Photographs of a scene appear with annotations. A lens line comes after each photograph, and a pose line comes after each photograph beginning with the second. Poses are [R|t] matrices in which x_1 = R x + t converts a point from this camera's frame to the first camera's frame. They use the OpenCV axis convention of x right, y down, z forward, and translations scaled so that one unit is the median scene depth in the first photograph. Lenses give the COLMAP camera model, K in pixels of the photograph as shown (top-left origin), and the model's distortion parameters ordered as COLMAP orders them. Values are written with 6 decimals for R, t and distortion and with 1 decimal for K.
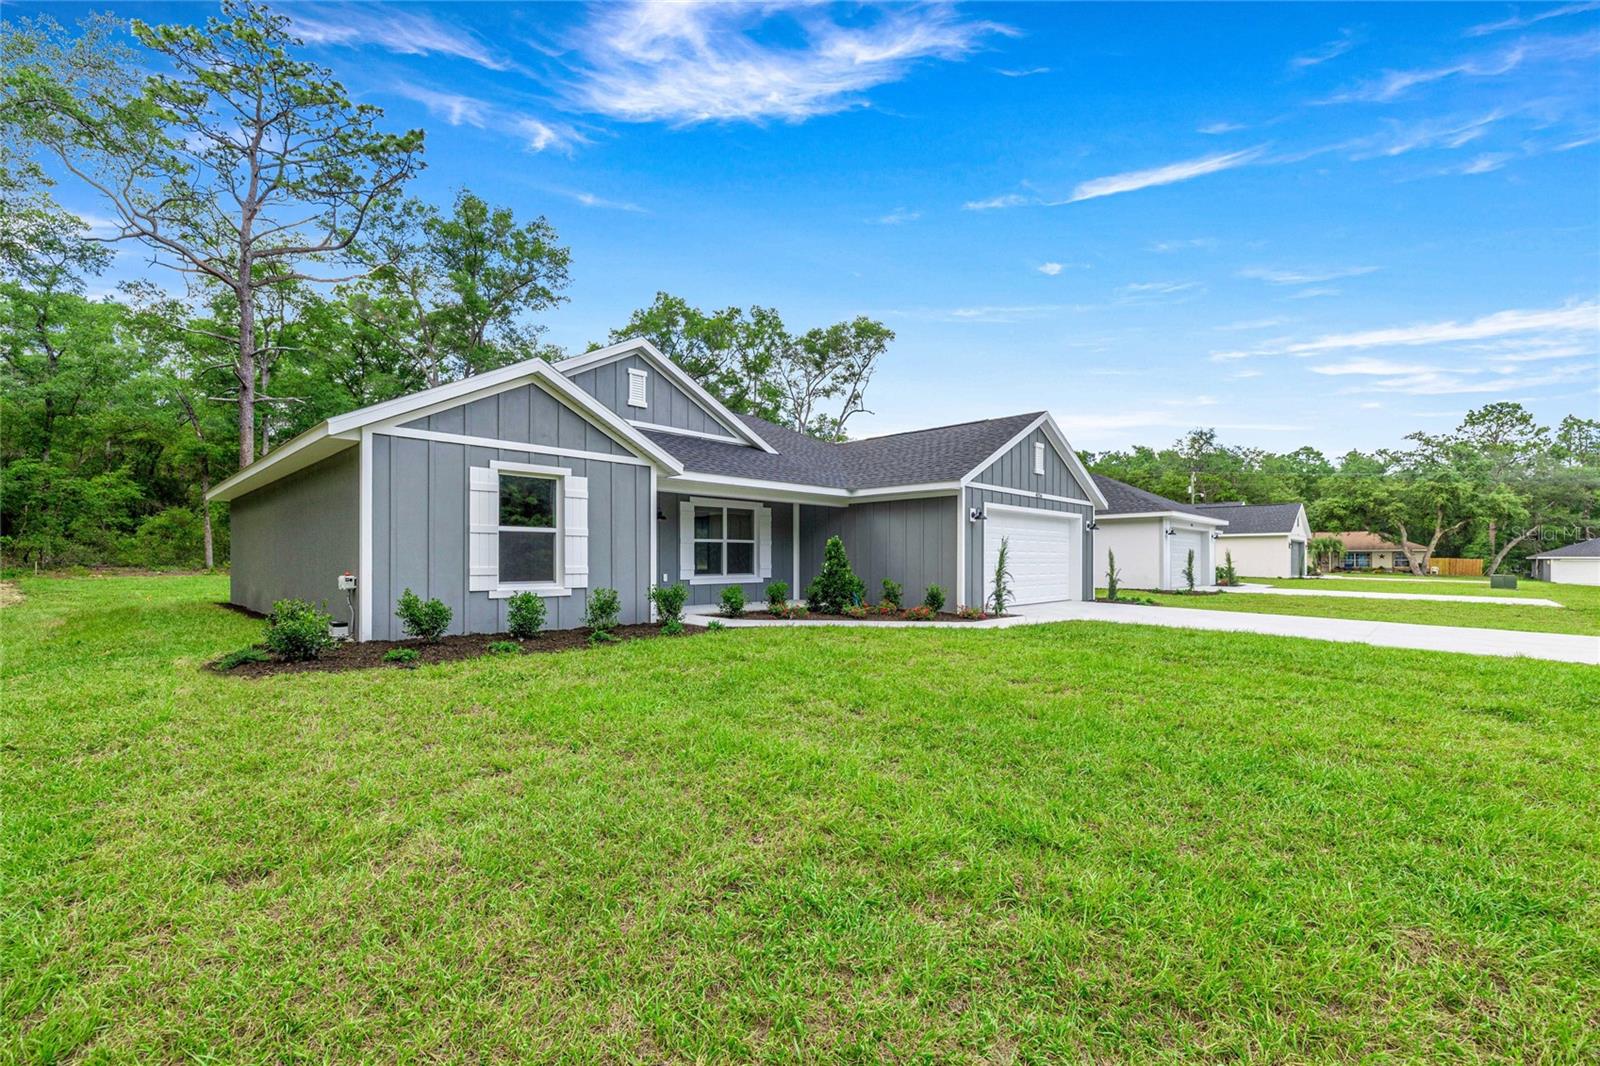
lens RADIAL K [[681.7, 0, 799.5], [0, 681.7, 558.1], [0, 0, 1]] dist [0.001710, 0.000702]
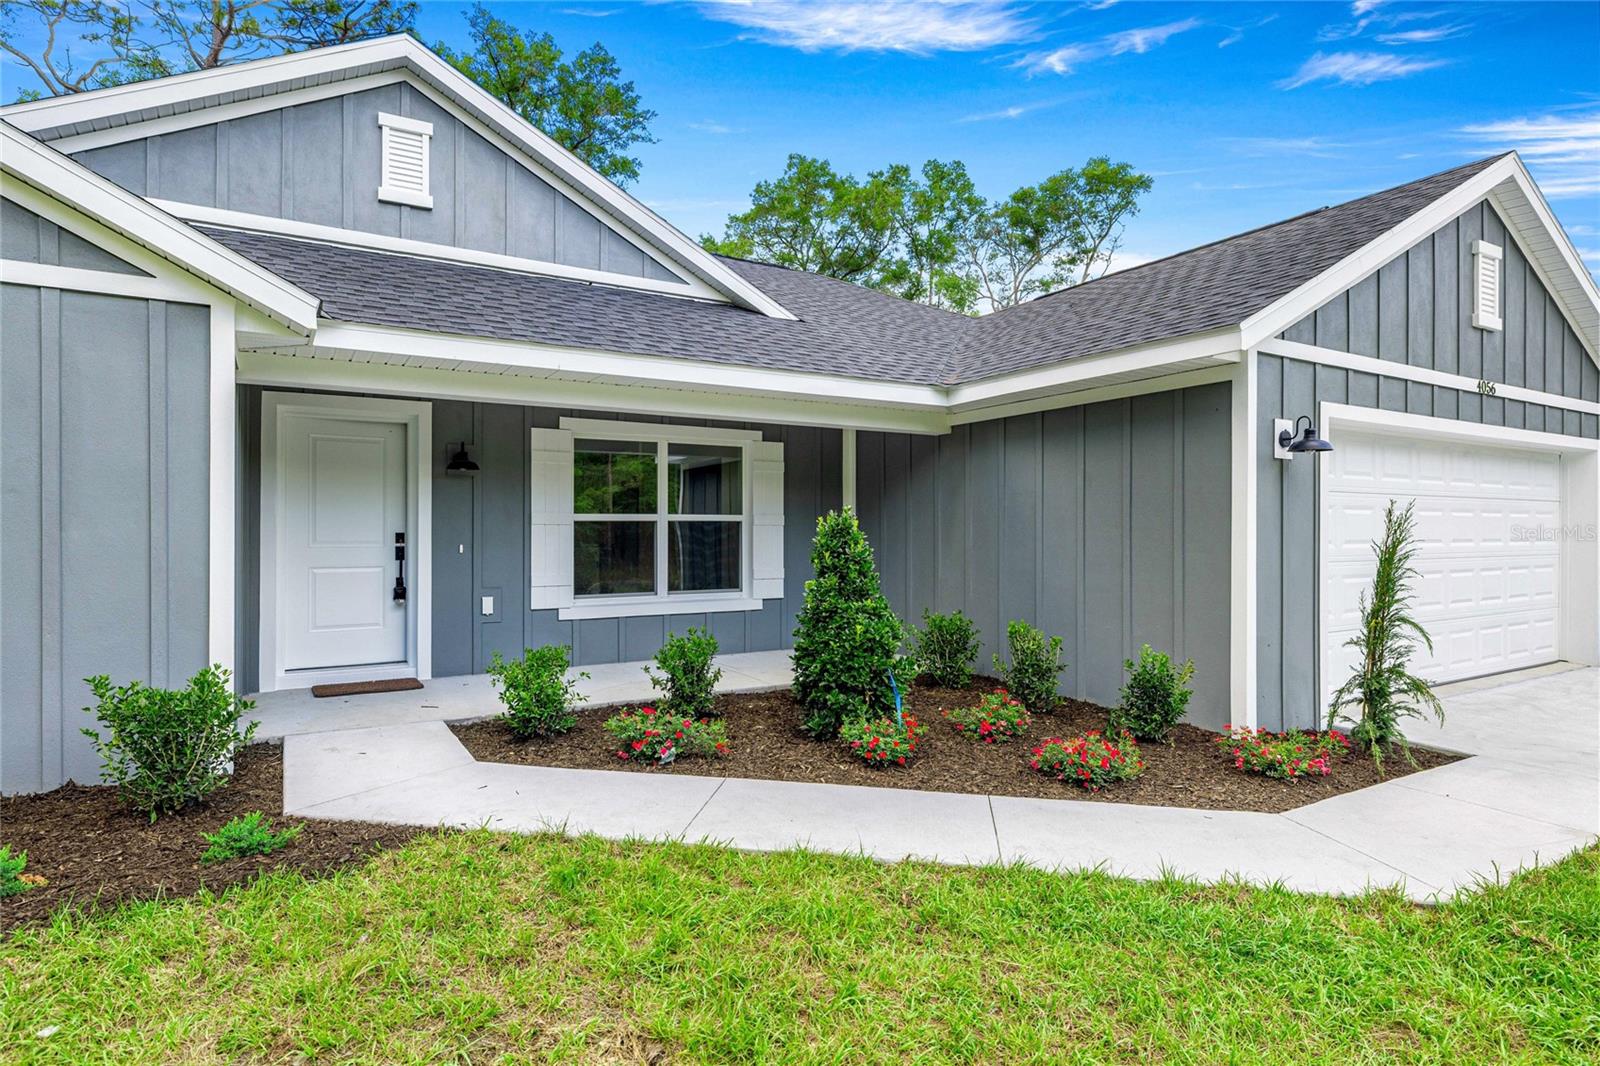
lens RADIAL K [[873.5, 0, 798.1], [0, 873.5, 531.4], [0, 0, 1]] dist [0.001441, 0.001012]
pose [[0.965740, -0.000824, -0.259511, 0.117889], [0.001636, 0.999994, 0.002912, -0.016954], [0.259507, -0.003237, 0.965736, 0.456213]]
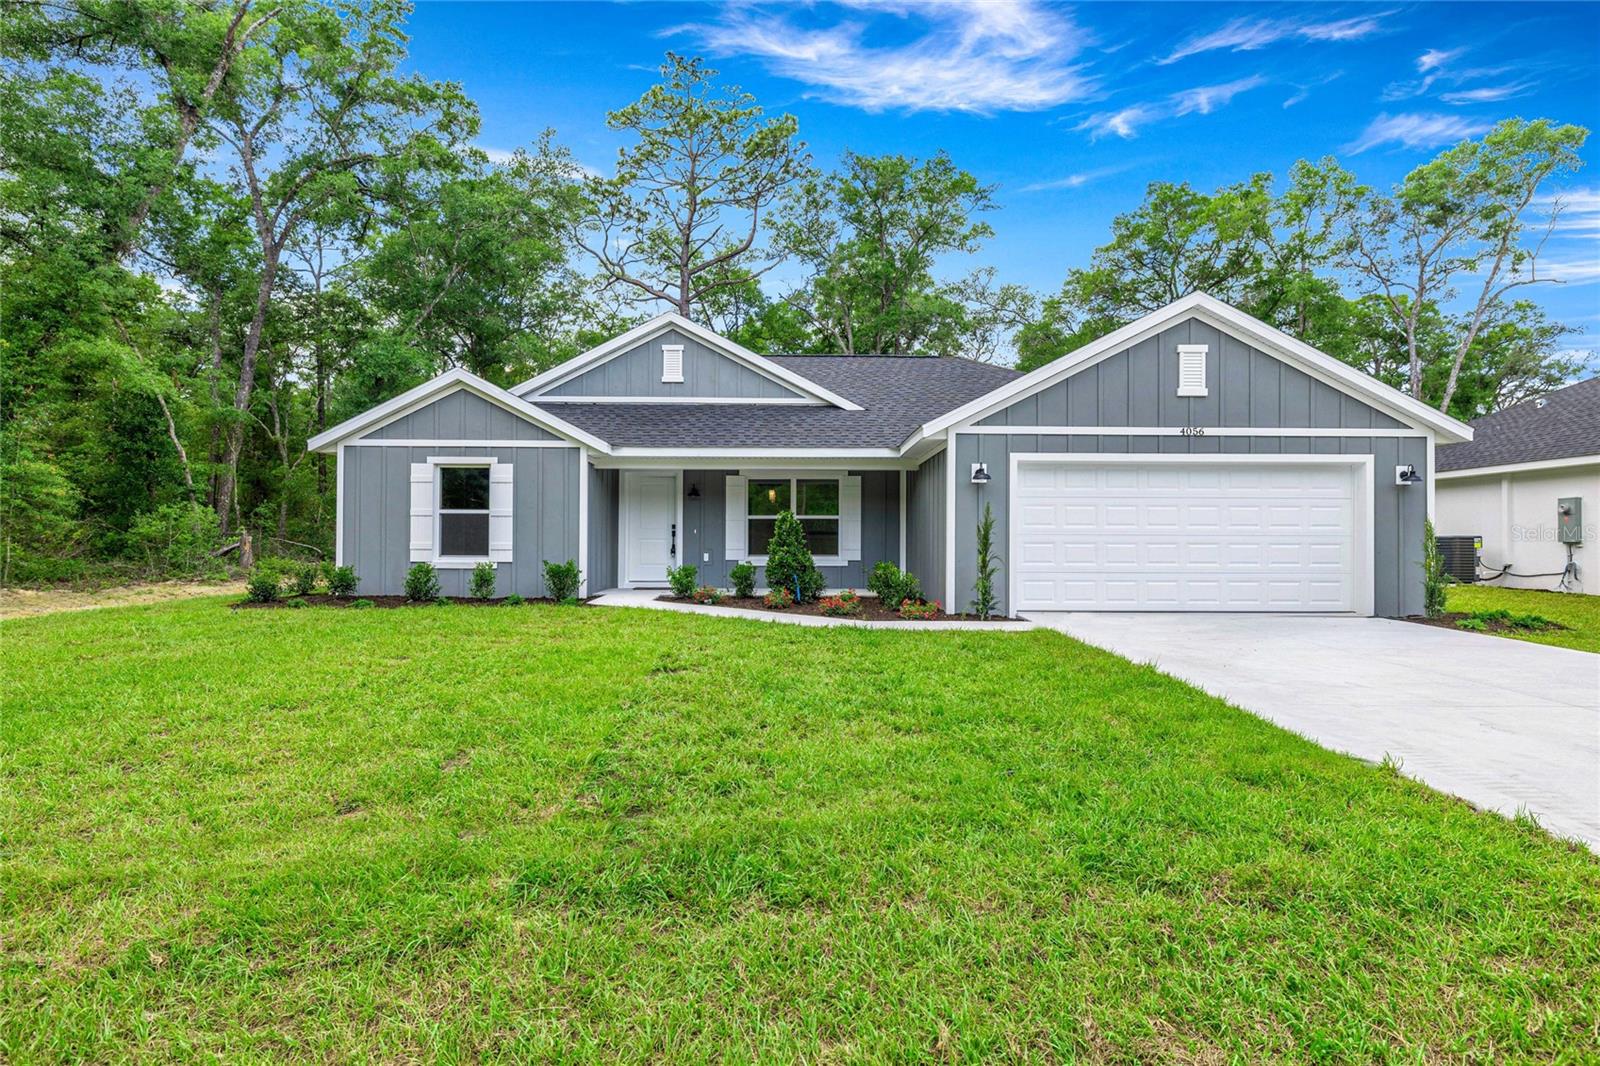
lens RADIAL K [[873.5, 0, 802.8], [0, 873.5, 536.5], [0, 0, 1]] dist [0.001441, 0.001012]
pose [[0.708018, -0.005797, -0.706171, 0.663891], [0.000158, 0.999968, -0.008051, 0.008240], [0.706195, 0.005589, 0.707996, 0.205134]]
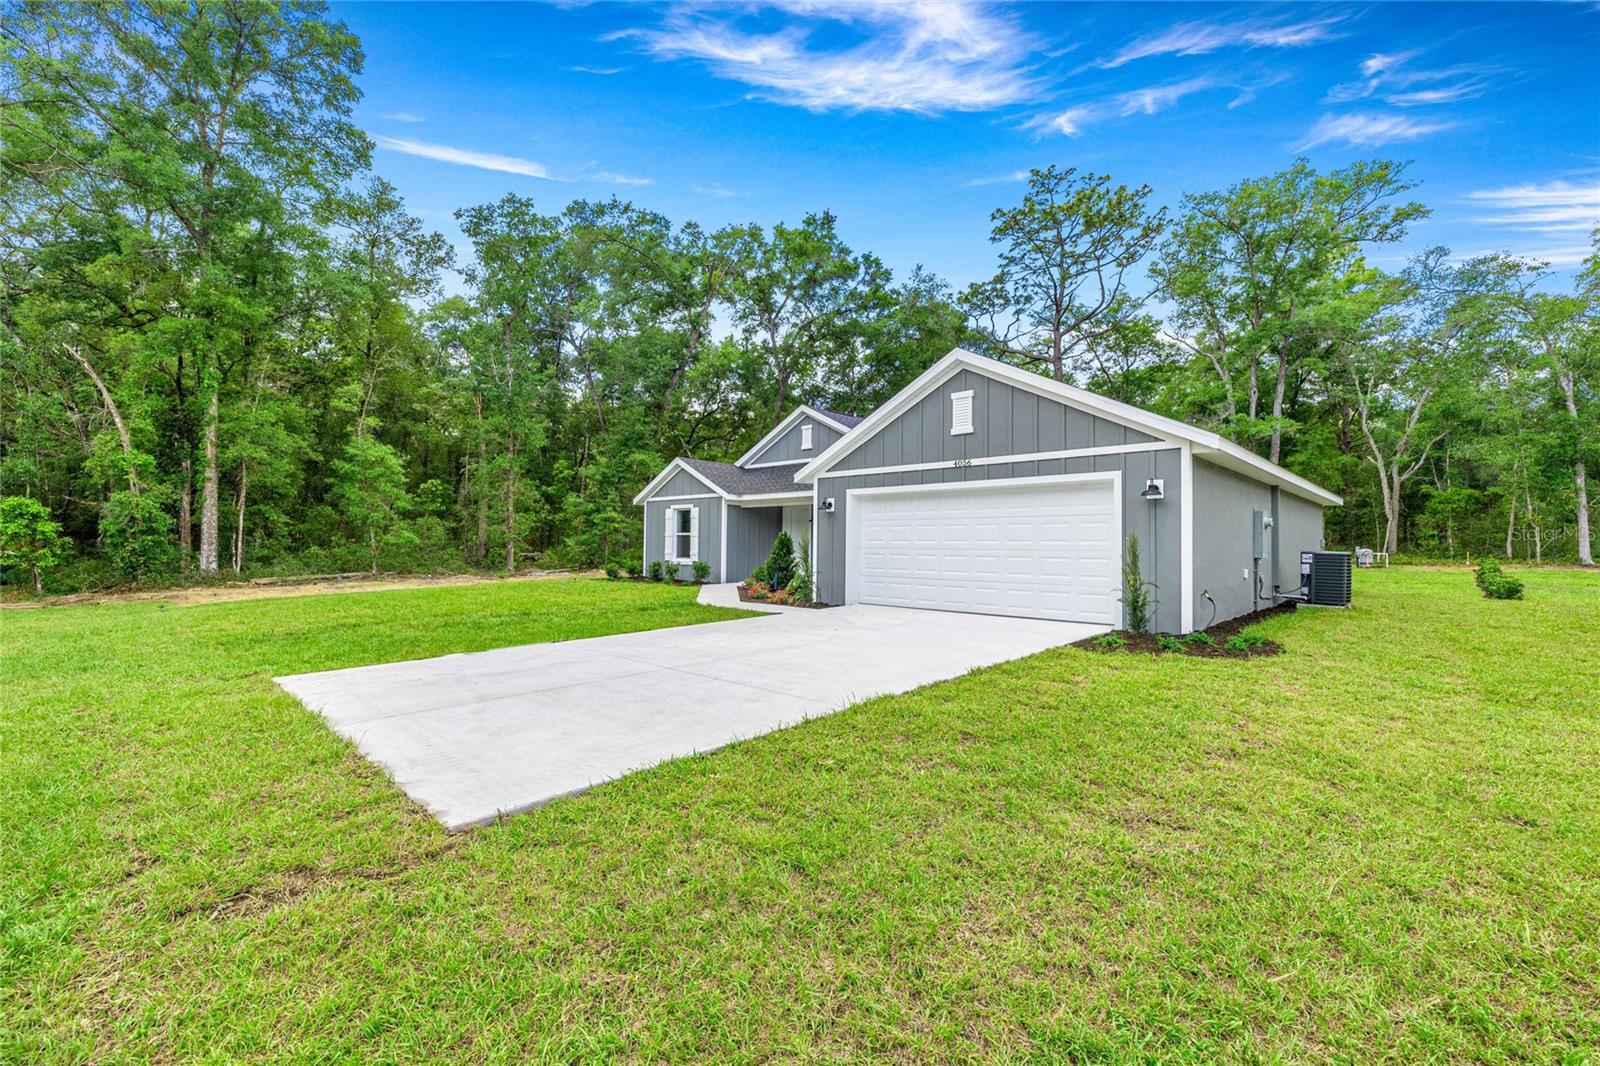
lens RADIAL K [[681.7, 0, 801.2], [0, 681.7, 528.3], [0, 0, 1]] dist [0.001710, 0.000702]
pose [[0.004994, -0.029306, -0.999558, 1.094797], [-0.006092, 0.999551, -0.029336, 0.001088], [0.999969, 0.006235, 0.004813, 0.830151]]
